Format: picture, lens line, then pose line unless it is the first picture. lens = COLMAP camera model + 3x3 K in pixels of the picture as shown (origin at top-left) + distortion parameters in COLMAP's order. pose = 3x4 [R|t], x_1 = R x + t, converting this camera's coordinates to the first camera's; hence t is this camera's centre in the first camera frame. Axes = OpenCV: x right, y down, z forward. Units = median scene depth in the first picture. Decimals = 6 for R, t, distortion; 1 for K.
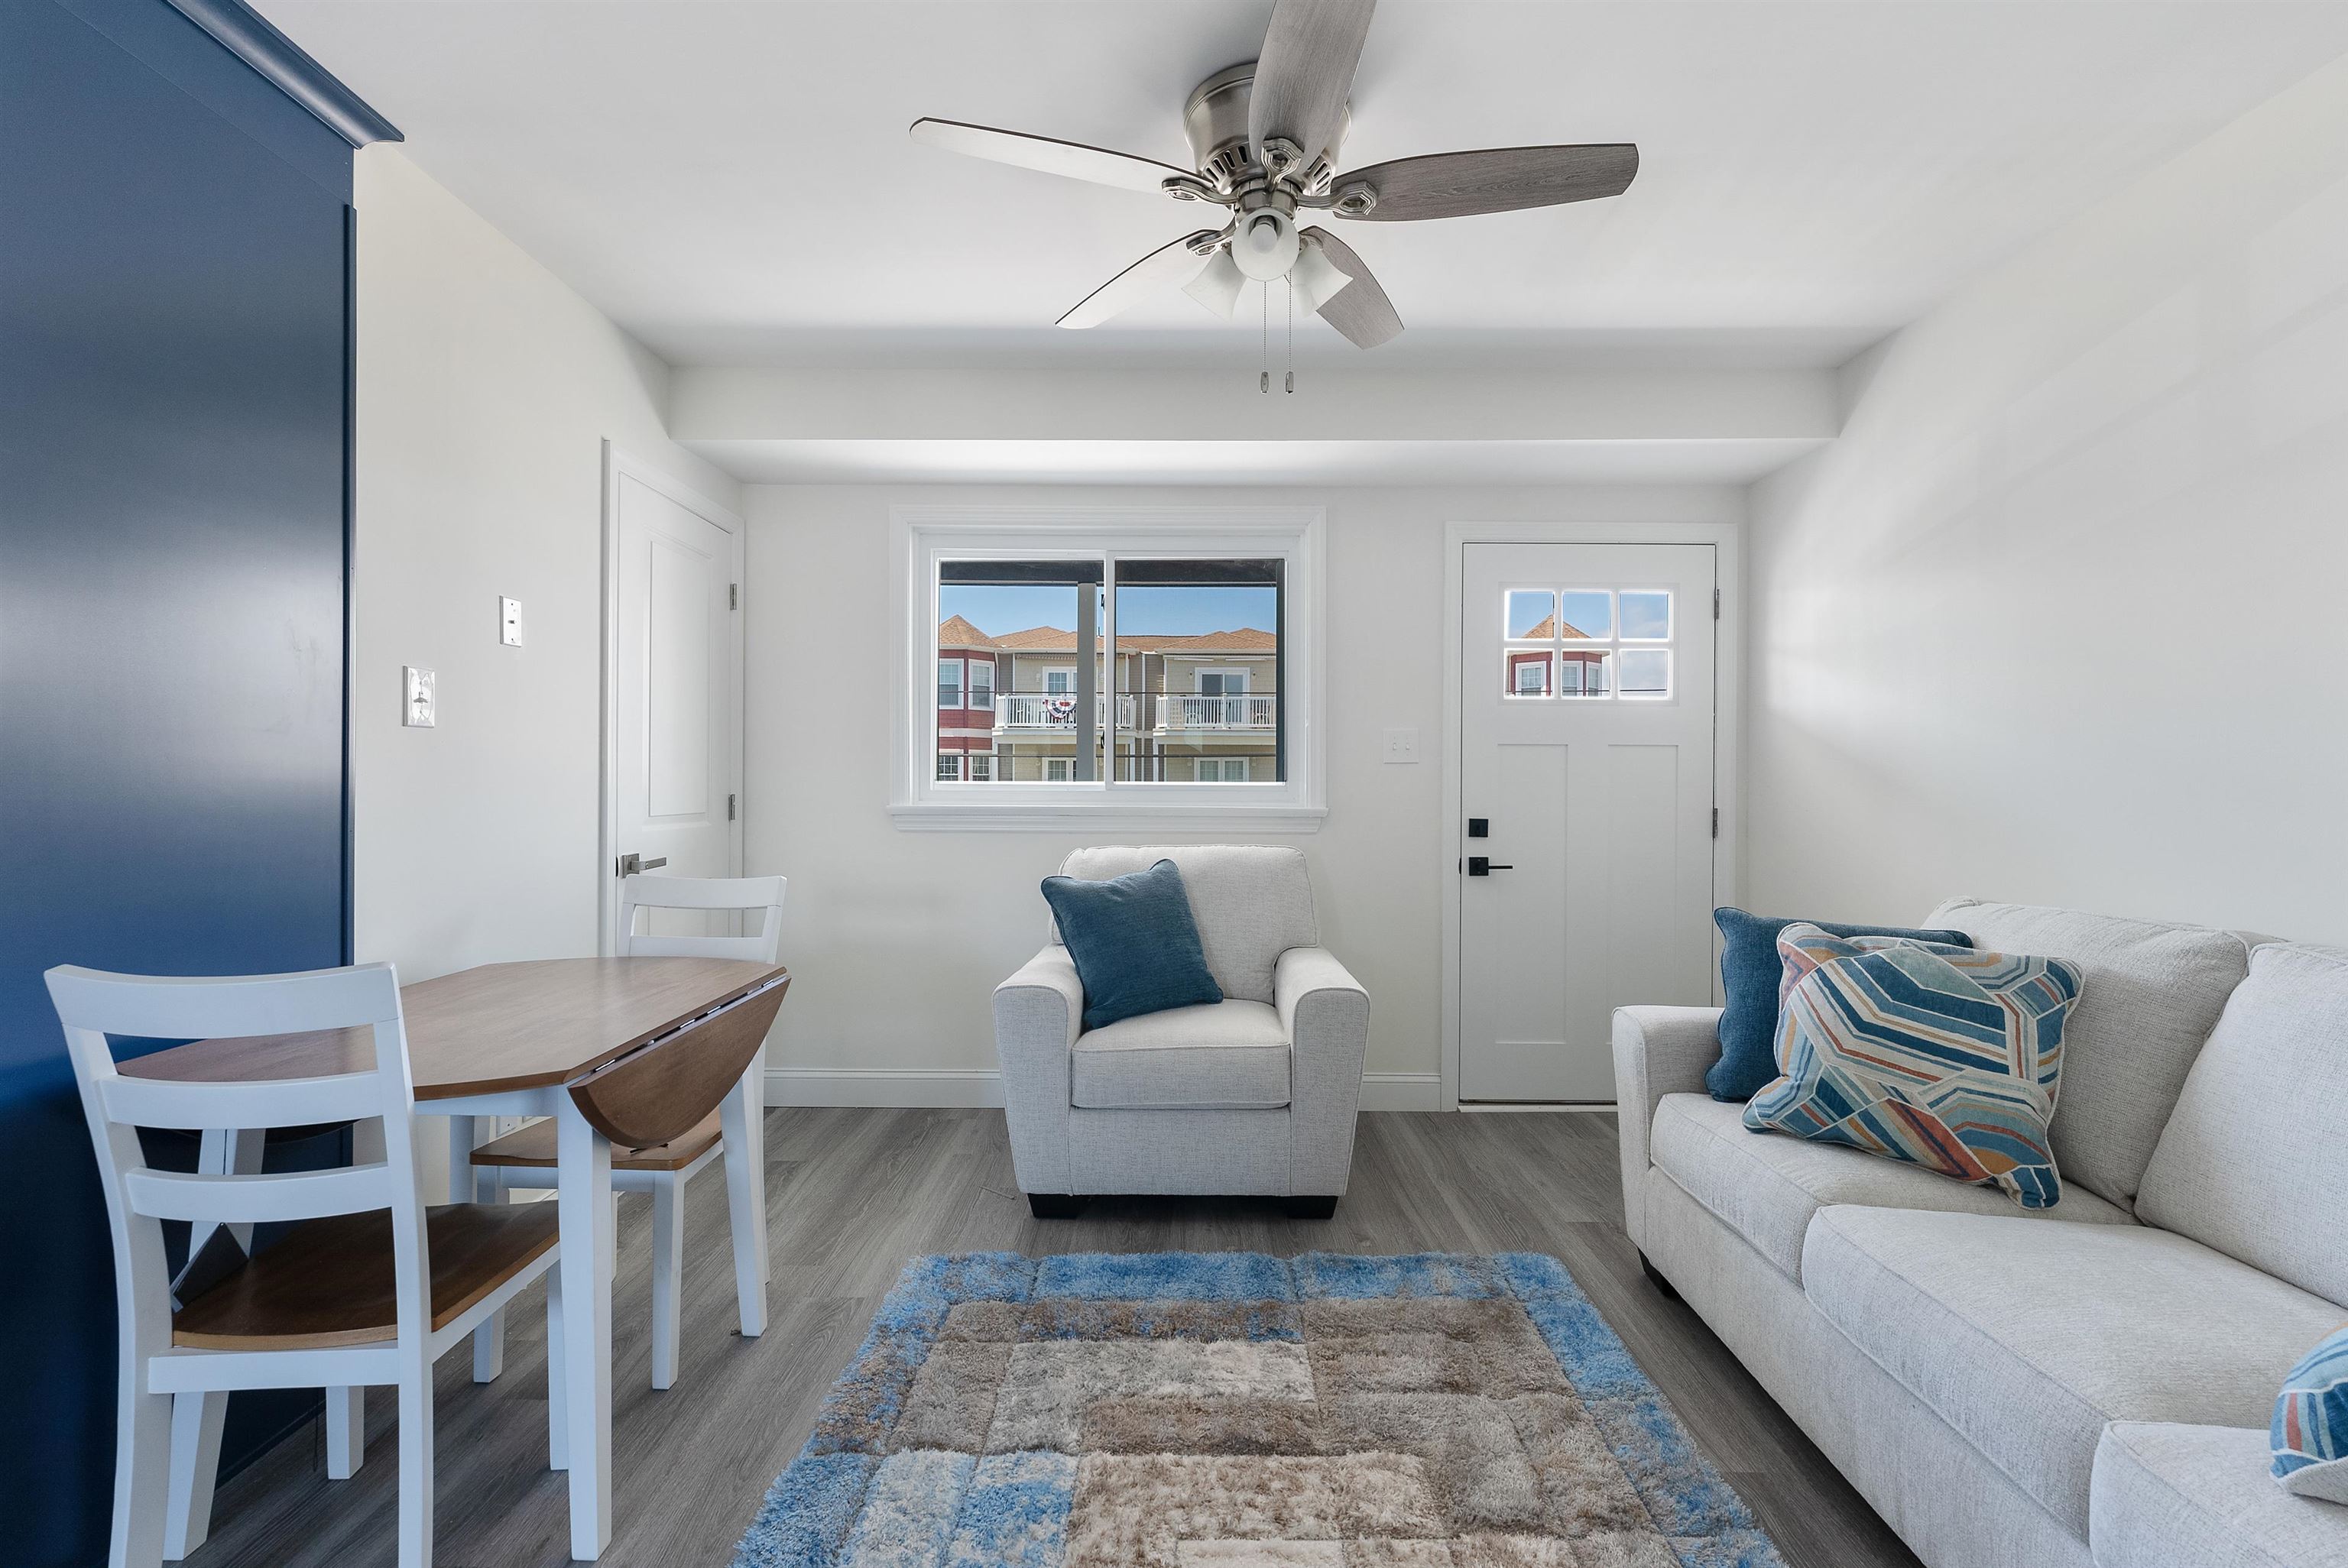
lens RADIAL K [[1019.3, 0, 1174.0], [0, 1019.3, 784.0], [0, 0, 1]] dist [0.001745, 0.000015]
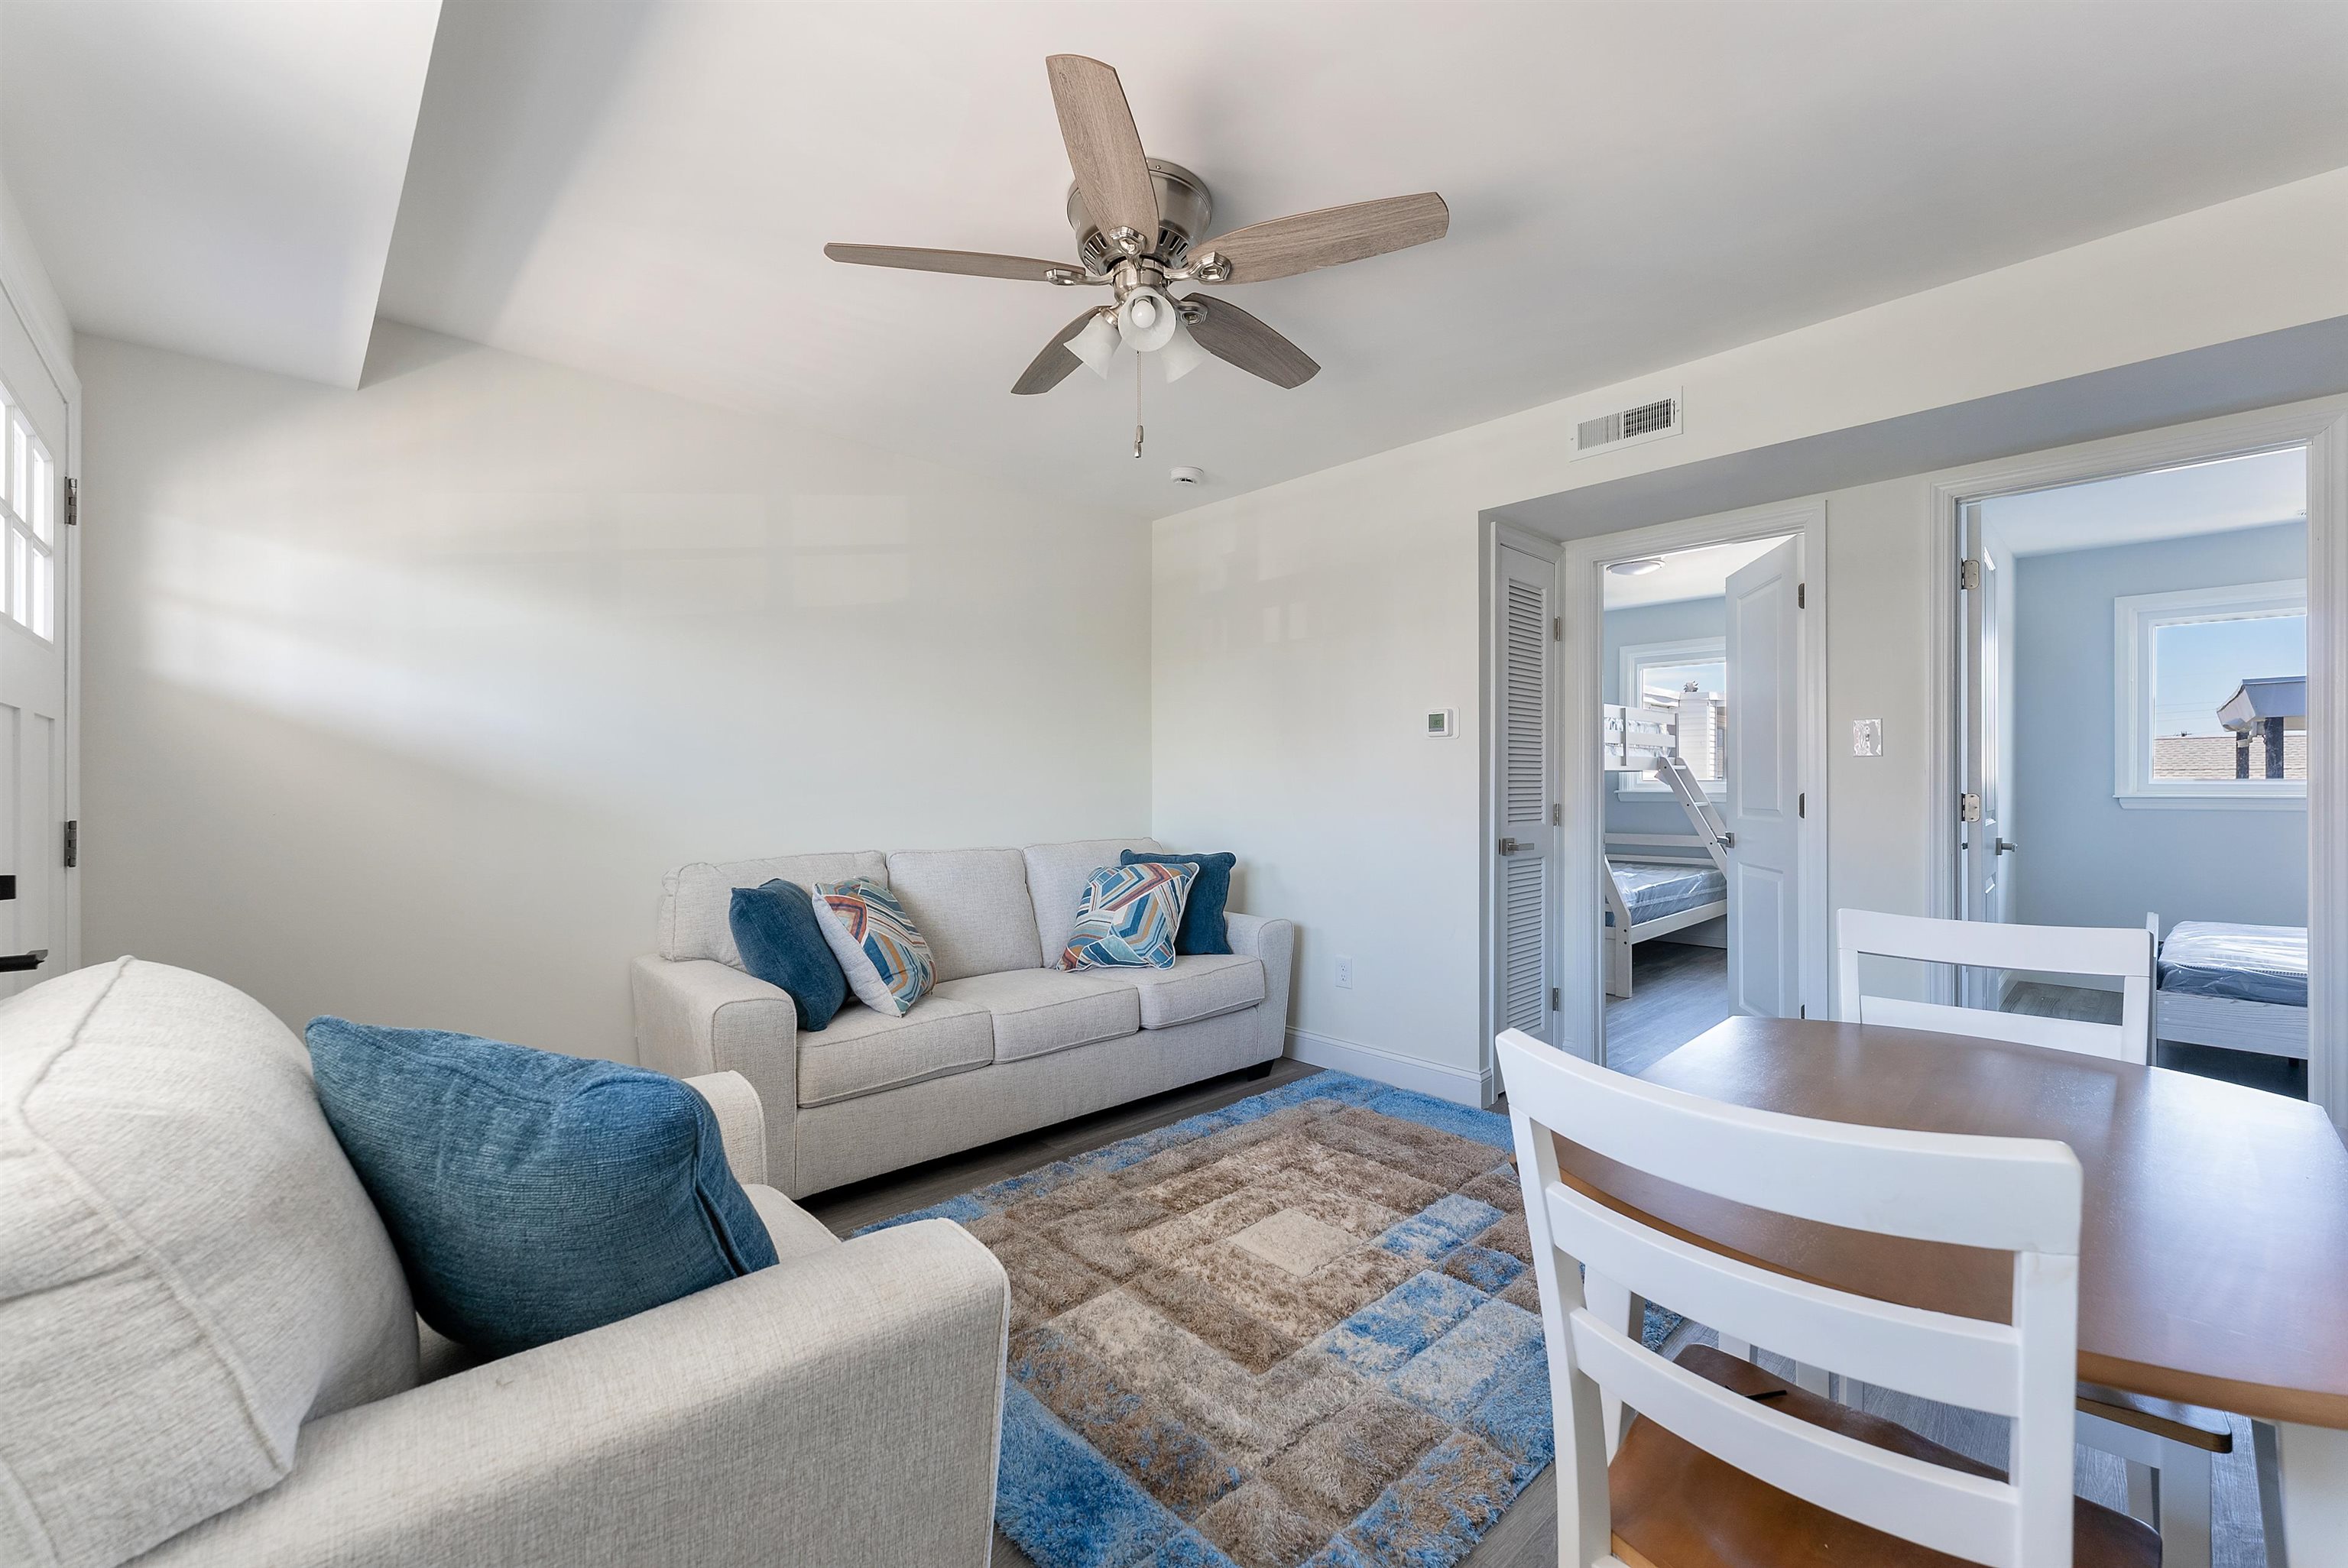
lens RADIAL K [[946.9, 0, 1174.0], [0, 946.9, 784.0], [0, 0, 1]] dist [-0.001210, 0.000119]
pose [[-0.699052, -0.002560, 0.715067, -0.580708], [0.003793, 0.999966, 0.007289, -0.004167], [-0.715061, 0.007808, -0.699018, 1.391556]]
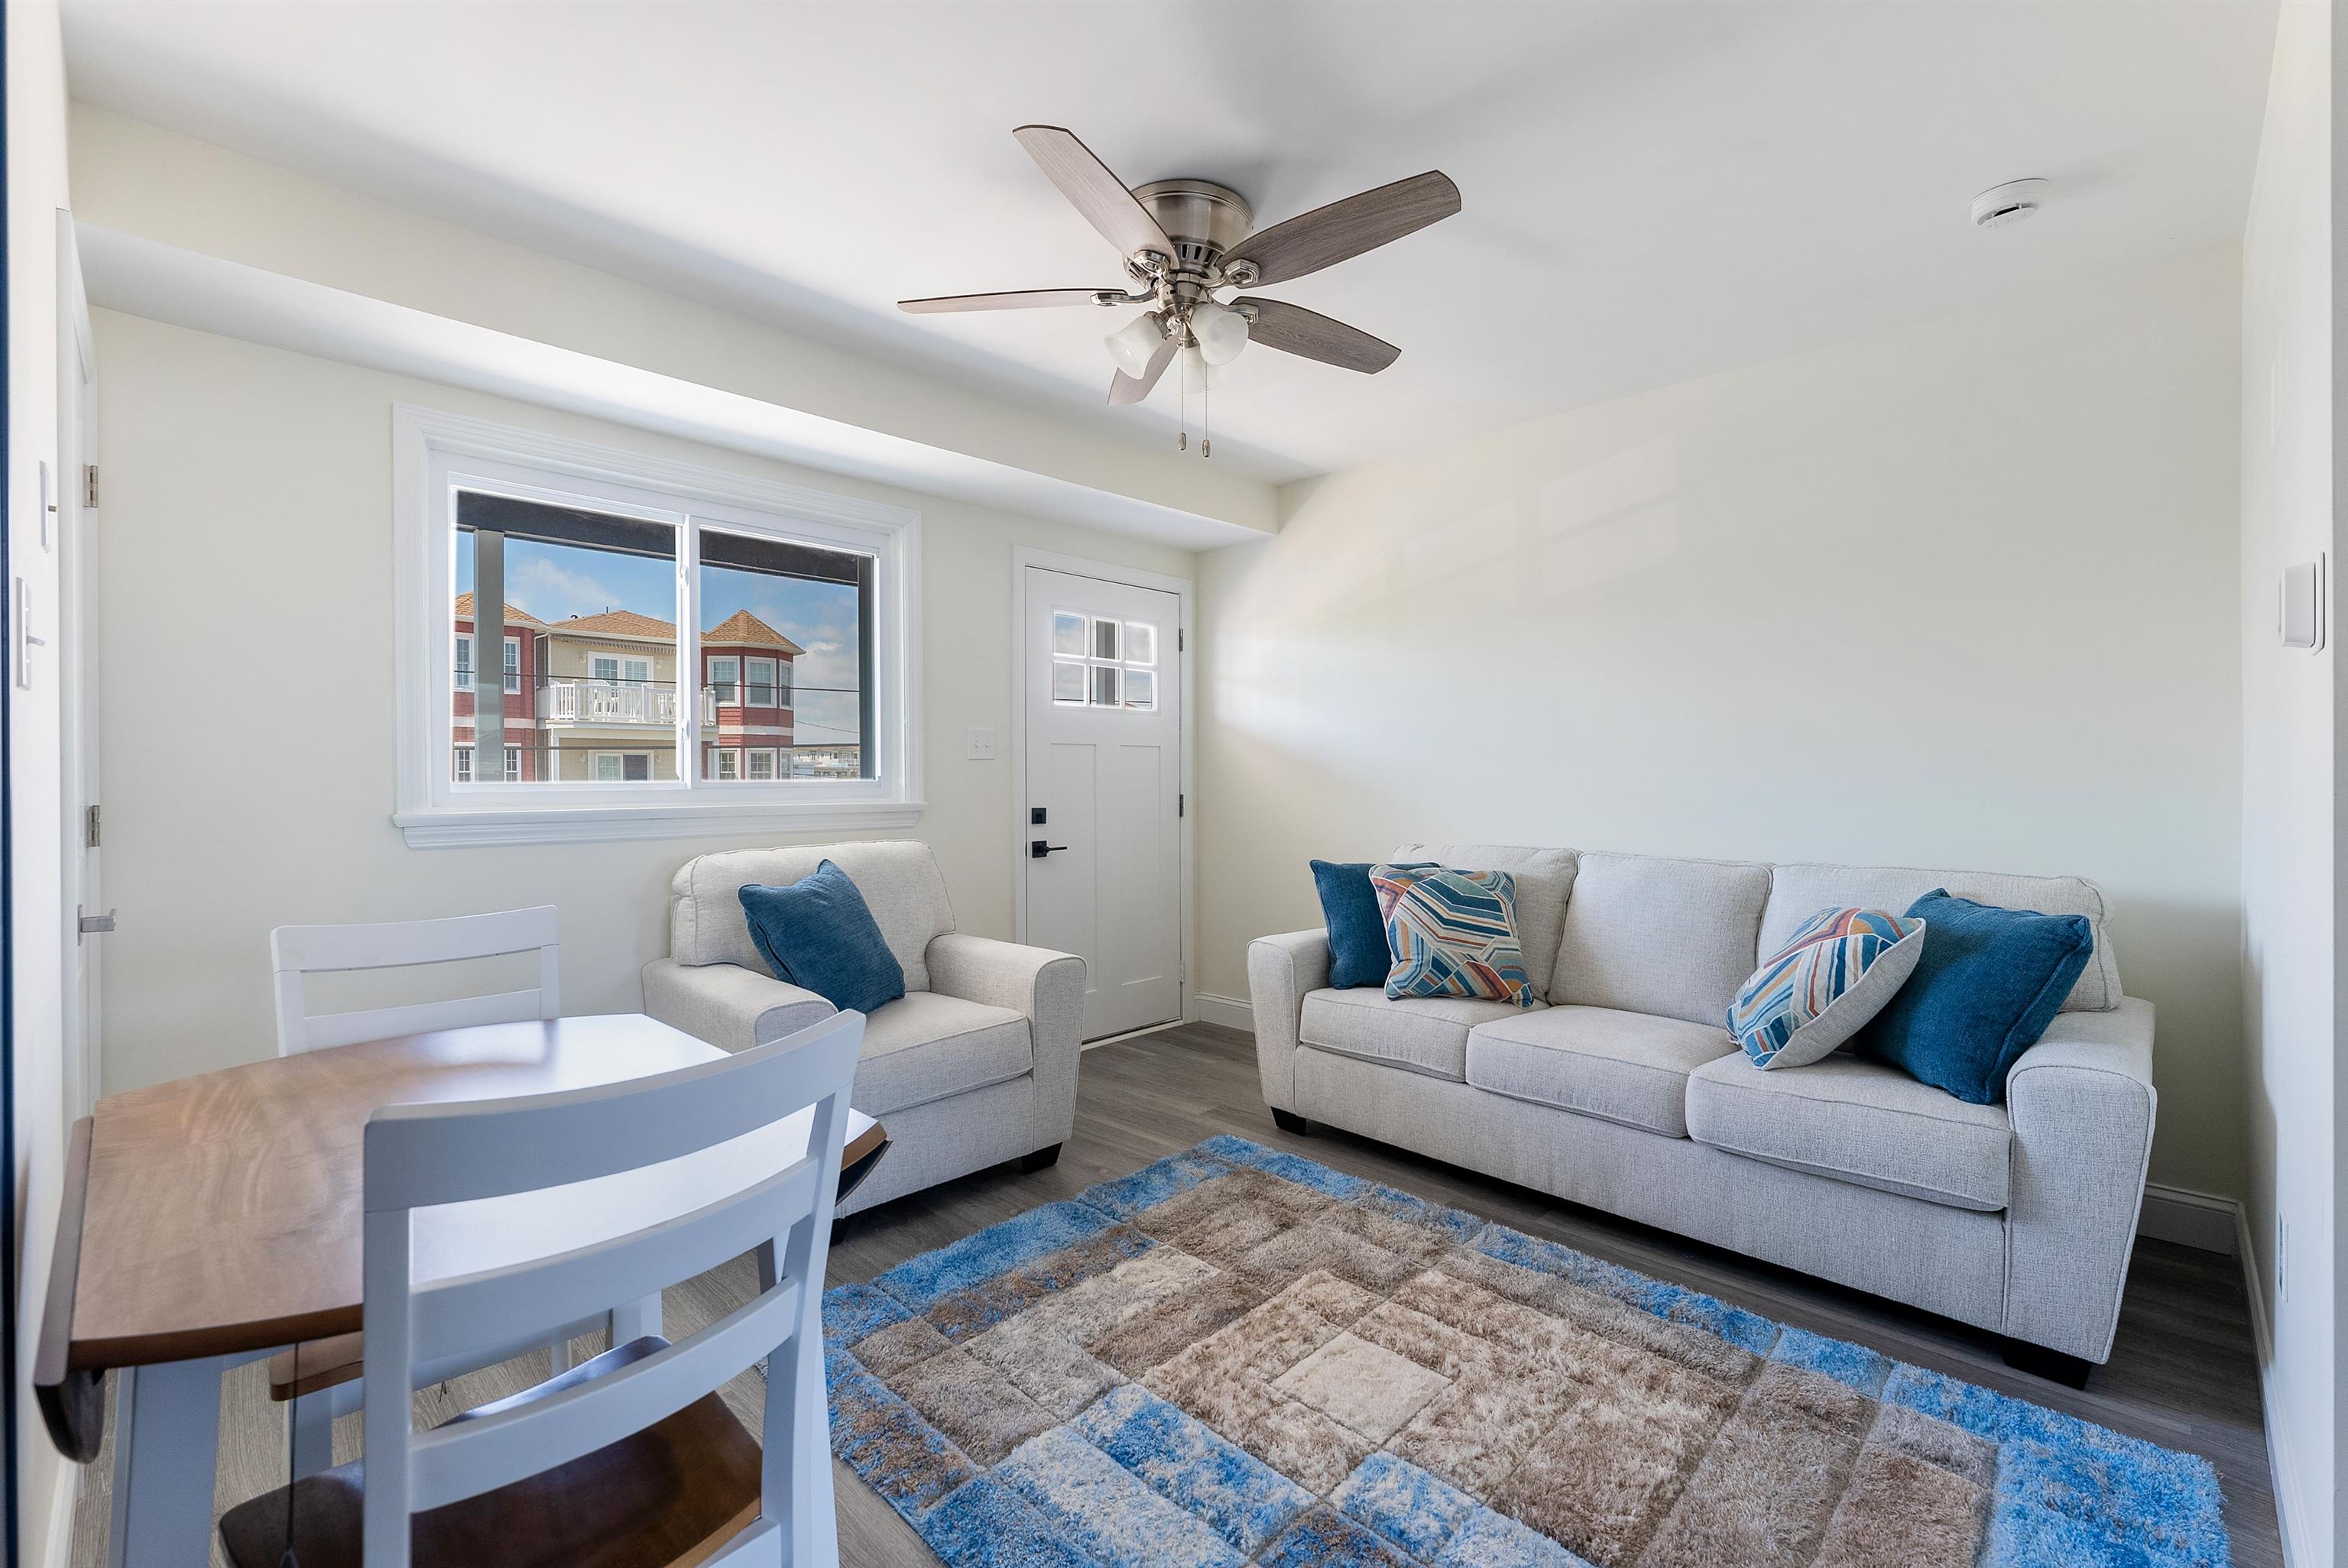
lens RADIAL K [[1008.0, 0, 1174.0], [0, 1008.0, 784.0], [0, 0, 1]] dist [0.003126, 0.000248]
pose [[0.692245, -0.014464, 0.721518, -0.636202], [0.010881, 0.999895, 0.009605, -0.003463], [-0.721581, 0.001202, 0.692329, 0.153139]]
